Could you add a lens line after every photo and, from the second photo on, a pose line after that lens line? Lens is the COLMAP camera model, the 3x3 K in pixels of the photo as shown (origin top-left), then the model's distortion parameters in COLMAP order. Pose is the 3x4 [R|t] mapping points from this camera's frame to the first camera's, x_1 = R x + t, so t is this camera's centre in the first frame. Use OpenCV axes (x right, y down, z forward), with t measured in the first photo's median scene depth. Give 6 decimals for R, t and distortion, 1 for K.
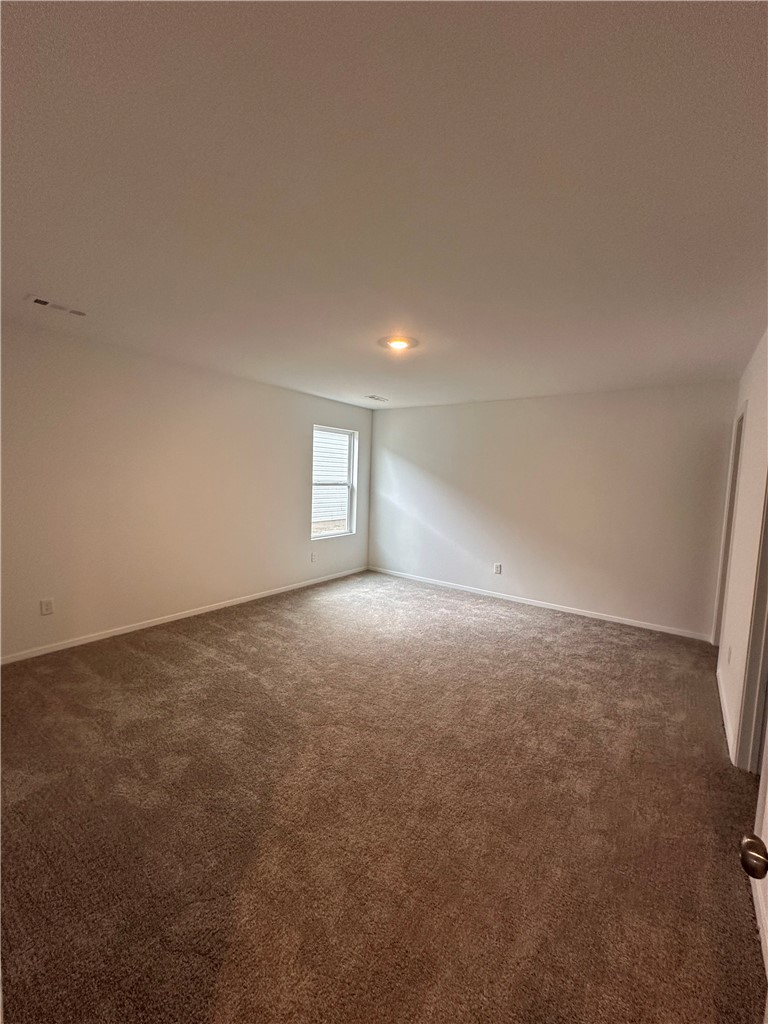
lens RADIAL K [[406.6, 0, 385.2], [0, 406.6, 512.2], [0, 0, 1]] dist [-0.001384, 0.000345]
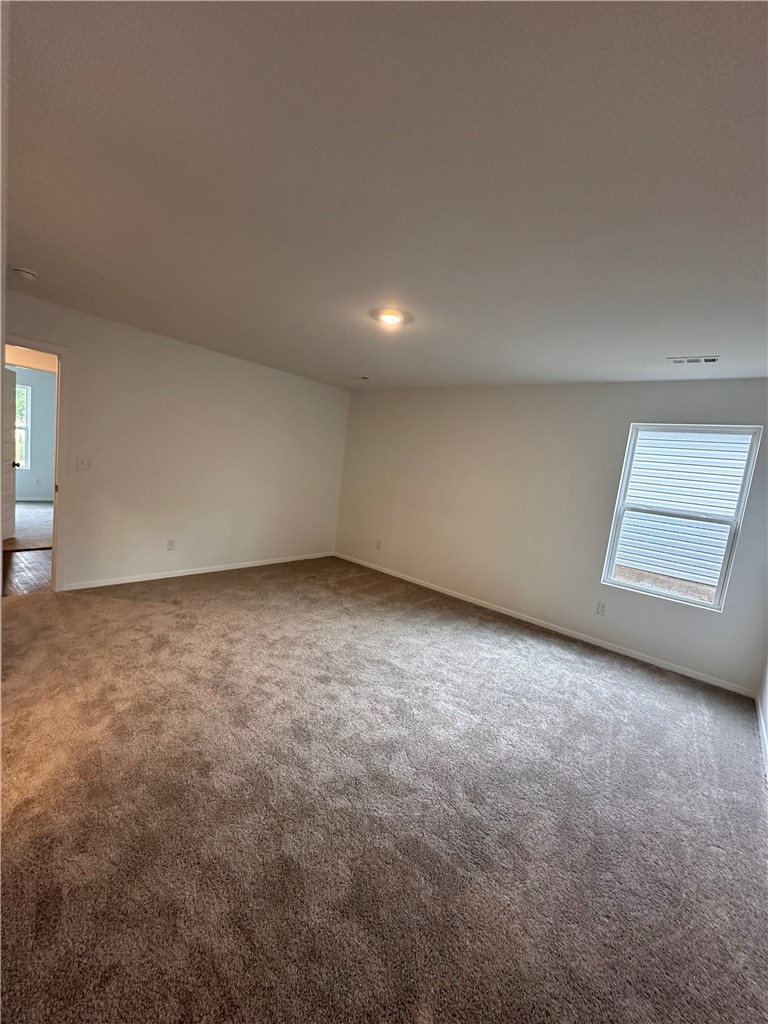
lens RADIAL K [[406.6, 0, 385.2], [0, 406.6, 512.2], [0, 0, 1]] dist [-0.001384, 0.000345]
pose [[-0.073832, 0.080752, -0.993996, 0.535792], [-0.195926, 0.976117, 0.093853, -0.044805], [0.977835, 0.201679, -0.056247, 0.626006]]
